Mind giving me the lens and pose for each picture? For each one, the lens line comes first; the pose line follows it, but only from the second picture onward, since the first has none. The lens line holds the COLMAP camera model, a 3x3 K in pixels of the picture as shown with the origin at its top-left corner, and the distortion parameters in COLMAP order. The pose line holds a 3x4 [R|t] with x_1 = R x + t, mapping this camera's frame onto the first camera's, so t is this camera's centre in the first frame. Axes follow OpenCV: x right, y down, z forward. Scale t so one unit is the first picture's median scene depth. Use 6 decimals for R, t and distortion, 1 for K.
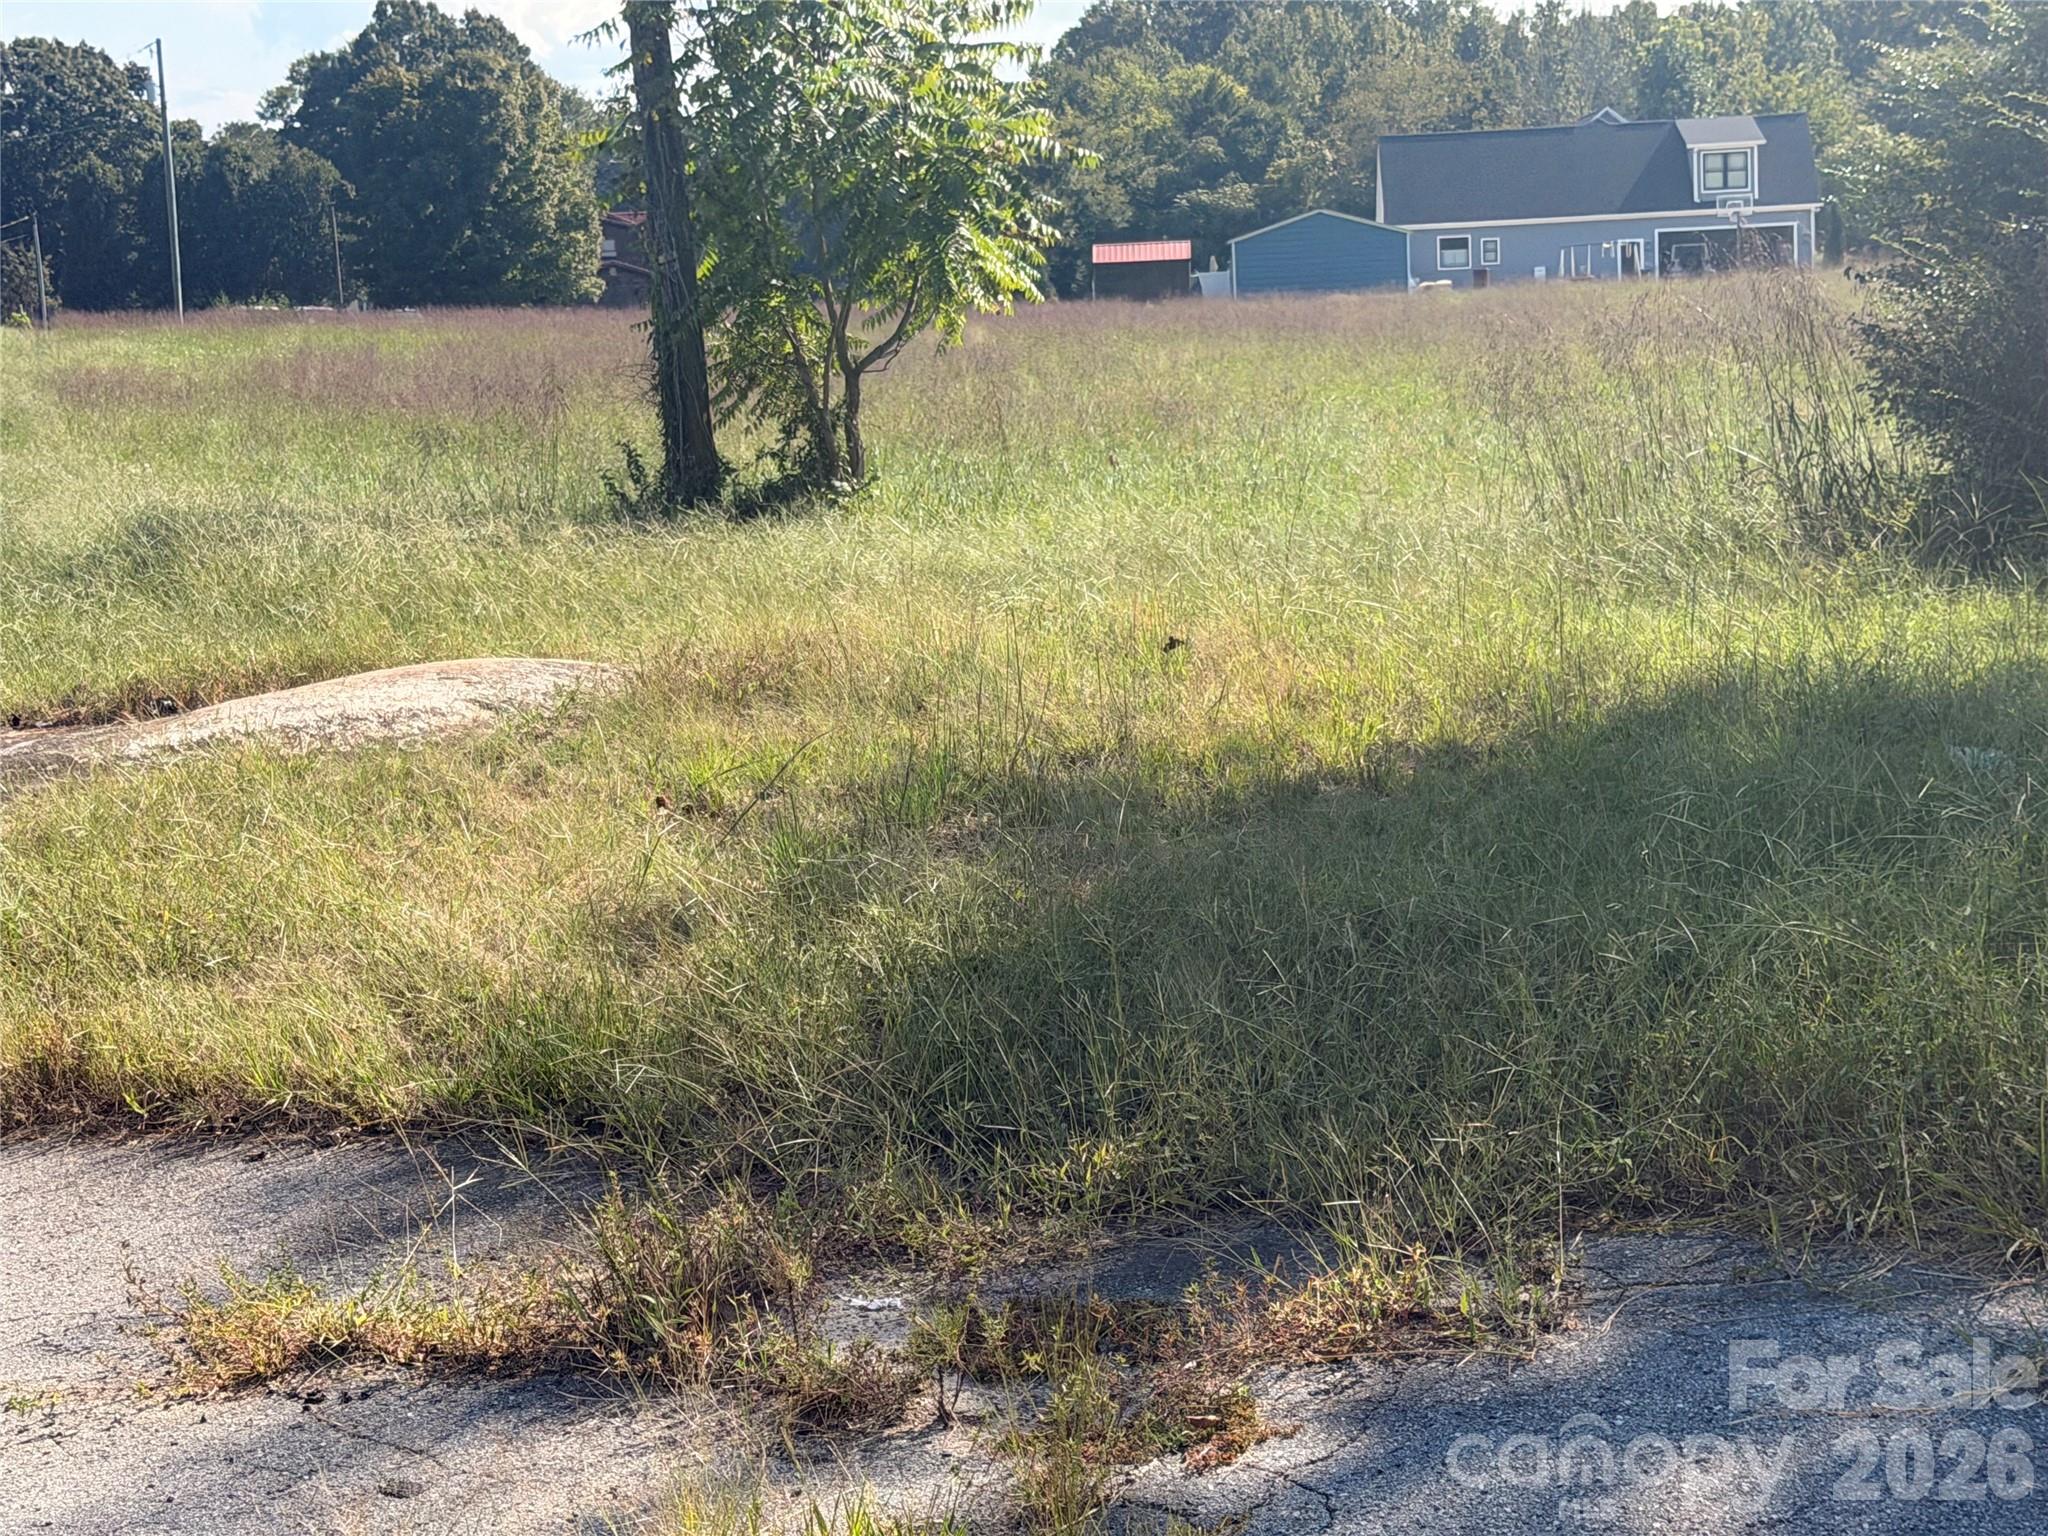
lens RADIAL K [[3670.5, 0, 1061.9], [0, 3670.5, 758.7], [0, 0, 1]] dist [0.143507, -0.040987]
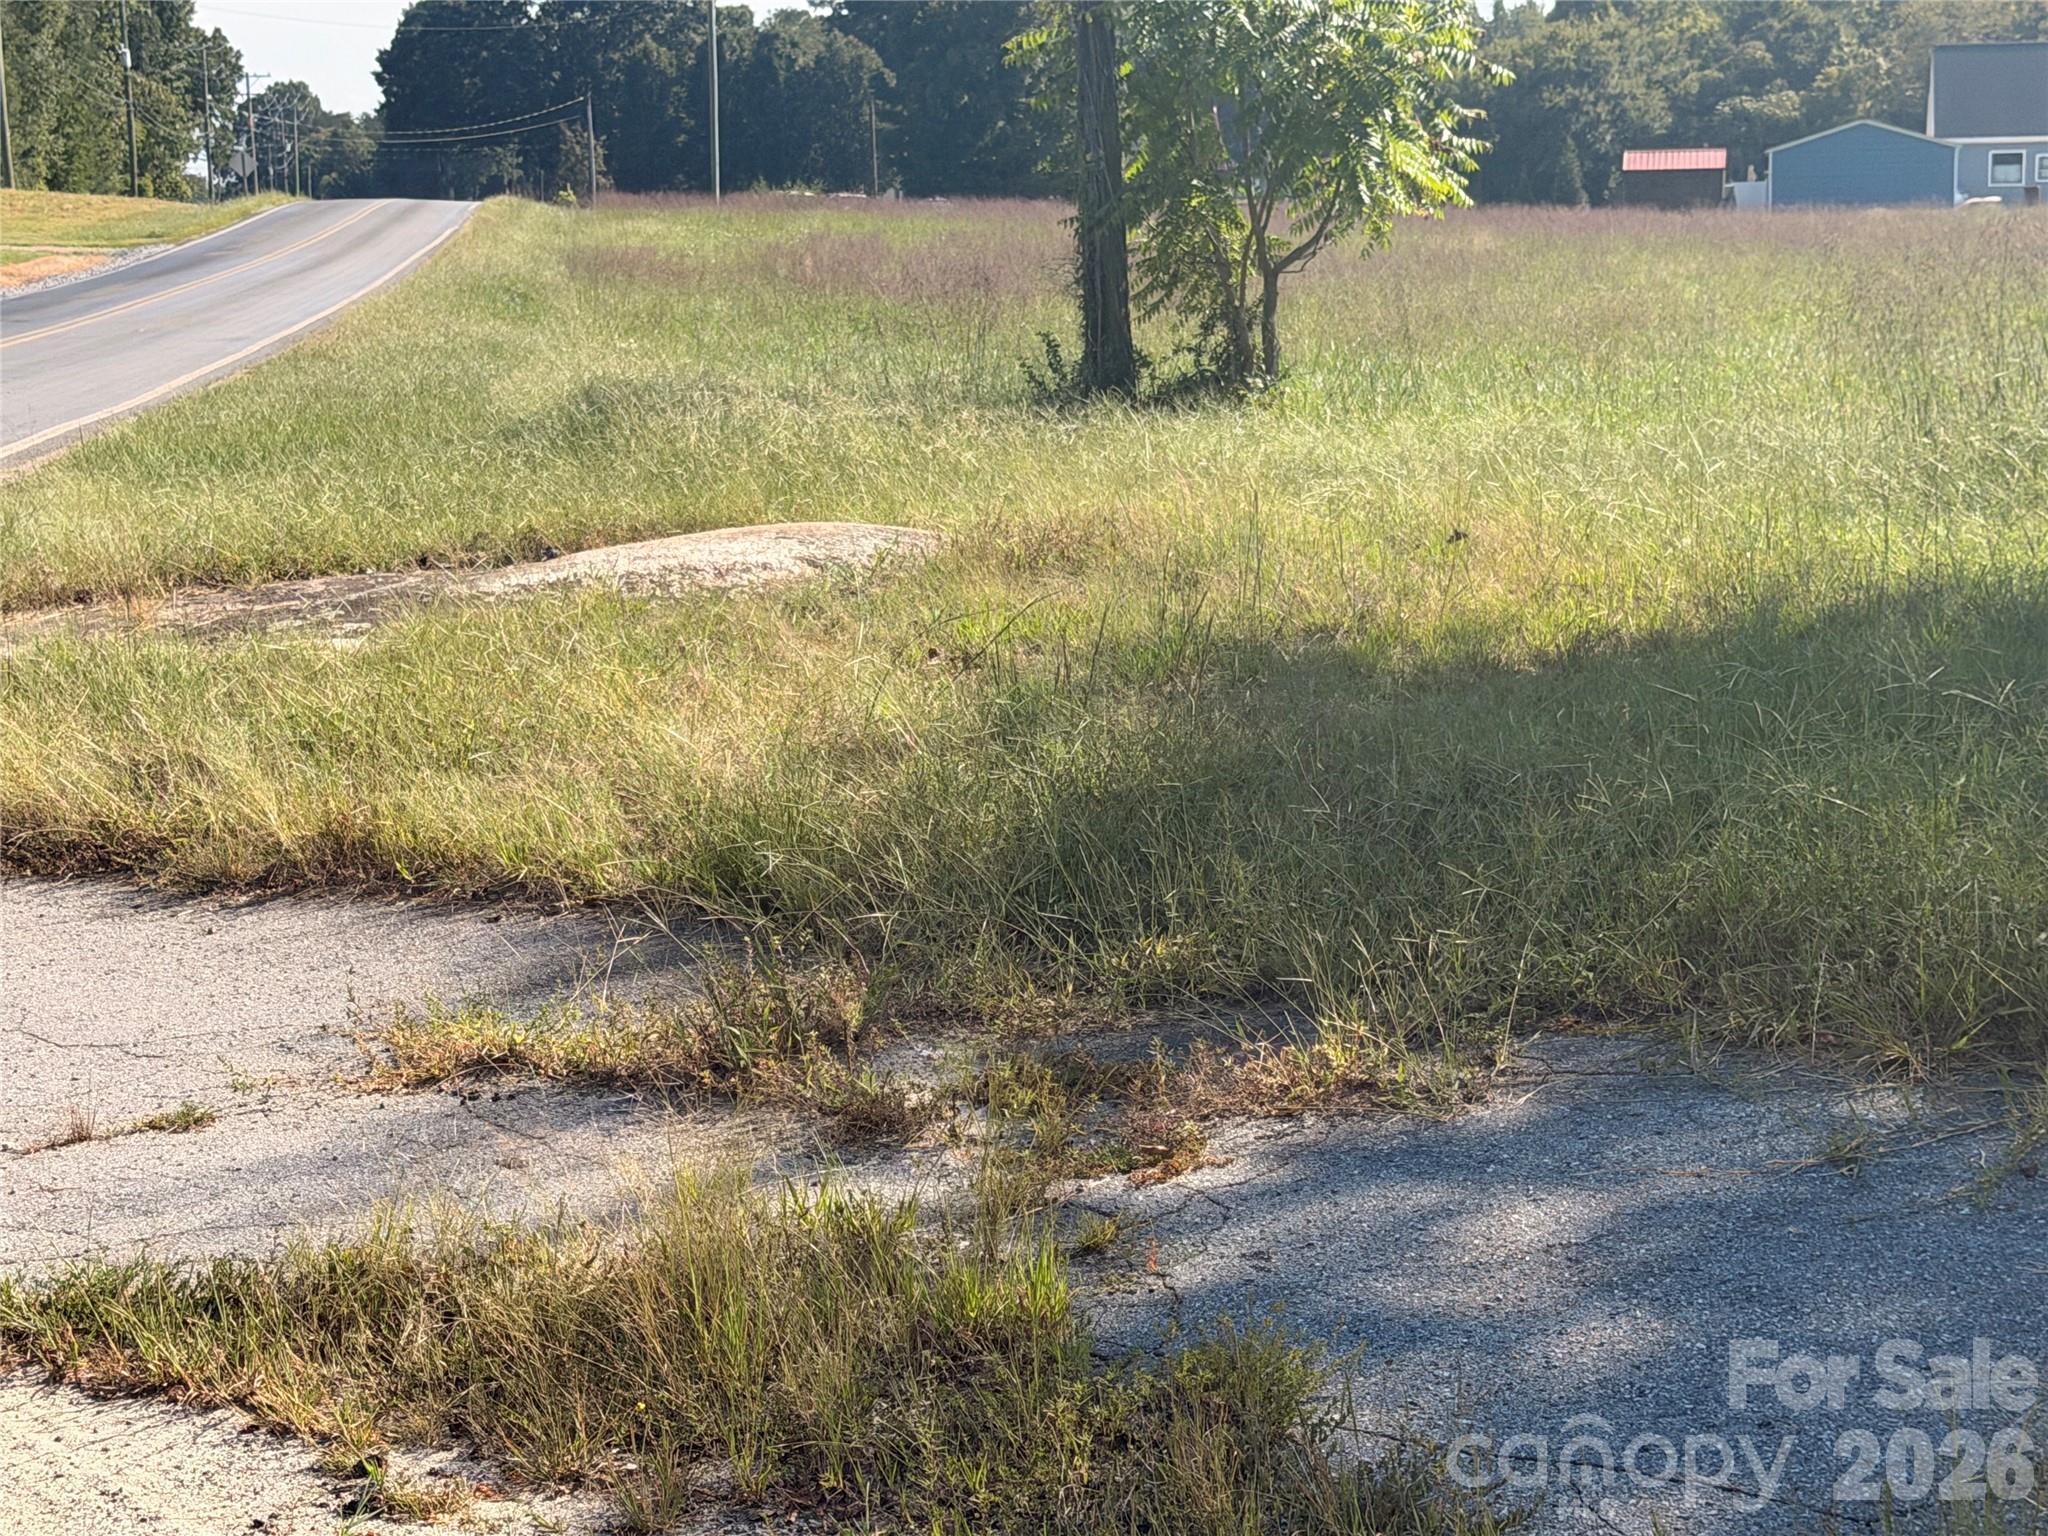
lens RADIAL K [[3670.5, 0, 1061.9], [0, 3670.5, 758.7], [0, 0, 1]] dist [0.143507, -0.040987]
pose [[0.989584, 0.052901, -0.133885, 0.067444], [-0.049315, 0.998334, 0.029958, 0.007250], [0.135247, -0.023044, 0.990544, -0.079231]]
